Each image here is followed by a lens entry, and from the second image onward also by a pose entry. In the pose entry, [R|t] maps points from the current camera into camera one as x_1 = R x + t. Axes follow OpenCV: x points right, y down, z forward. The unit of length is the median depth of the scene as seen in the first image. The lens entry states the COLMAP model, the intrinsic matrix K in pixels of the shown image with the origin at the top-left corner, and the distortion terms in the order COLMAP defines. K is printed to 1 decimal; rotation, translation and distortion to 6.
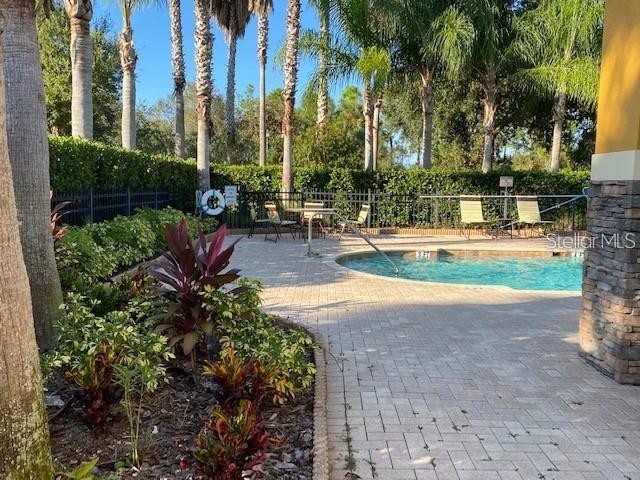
lens RADIAL K [[585.2, 0, 319.1], [0, 585.2, 240.4], [0, 0, 1]] dist [0.117105, -0.001625]
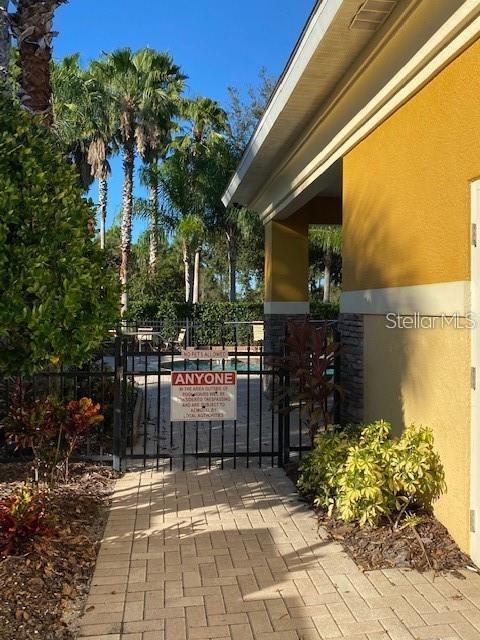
lens RADIAL K [[585.2, 0, 240.0], [0, 585.2, 320.0], [0, 0, 1]] dist [0.117105, -0.001625]
pose [[0.990286, -0.015766, 0.138149, 0.017666], [0.026982, 0.996454, -0.079698, 0.025527], [-0.136402, 0.082652, 0.987200, -0.307997]]
